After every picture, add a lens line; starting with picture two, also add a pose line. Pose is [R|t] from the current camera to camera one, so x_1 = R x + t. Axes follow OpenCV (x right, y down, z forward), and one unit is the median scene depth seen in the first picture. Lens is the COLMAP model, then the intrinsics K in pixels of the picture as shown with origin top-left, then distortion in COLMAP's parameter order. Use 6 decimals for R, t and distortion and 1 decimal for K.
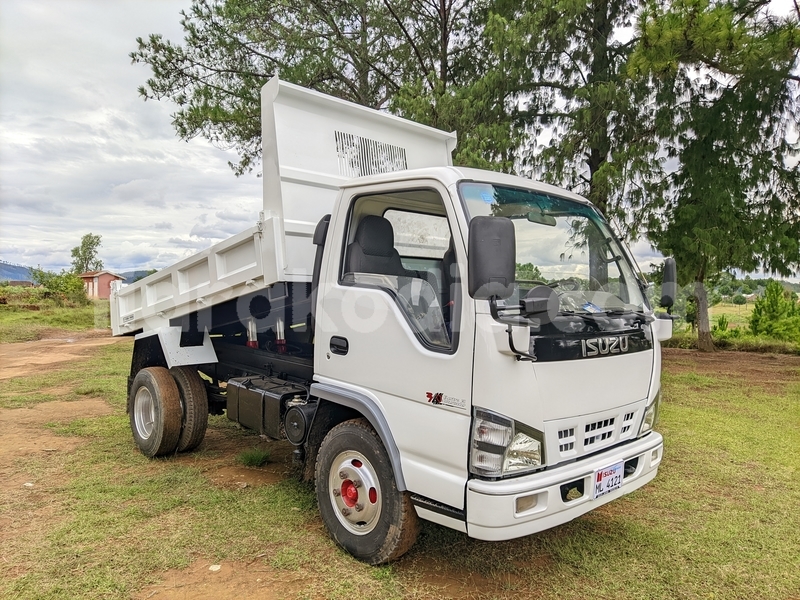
lens RADIAL K [[587.3, 0, 397.4], [0, 587.3, 302.3], [0, 0, 1]] dist [0.032993, -0.007339]
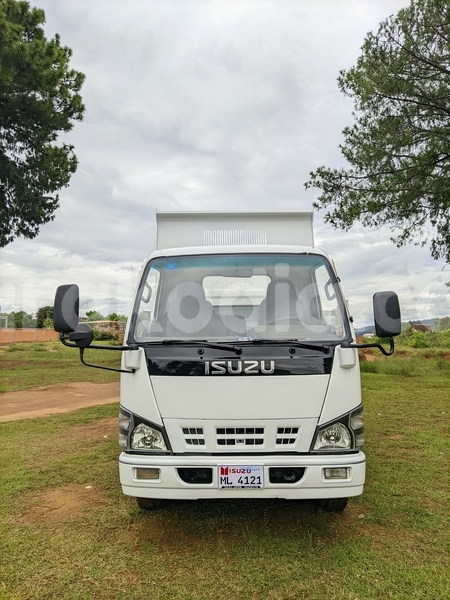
lens RADIAL K [[440.5, 0, 225.3], [0, 440.5, 299.6], [0, 0, 1]] dist [0.032993, -0.007339]
pose [[0.718572, -0.083695, -0.690398, 0.955531], [0.011466, 0.994023, -0.108568, 0.030140], [0.695358, 0.070098, 0.715237, 0.274828]]
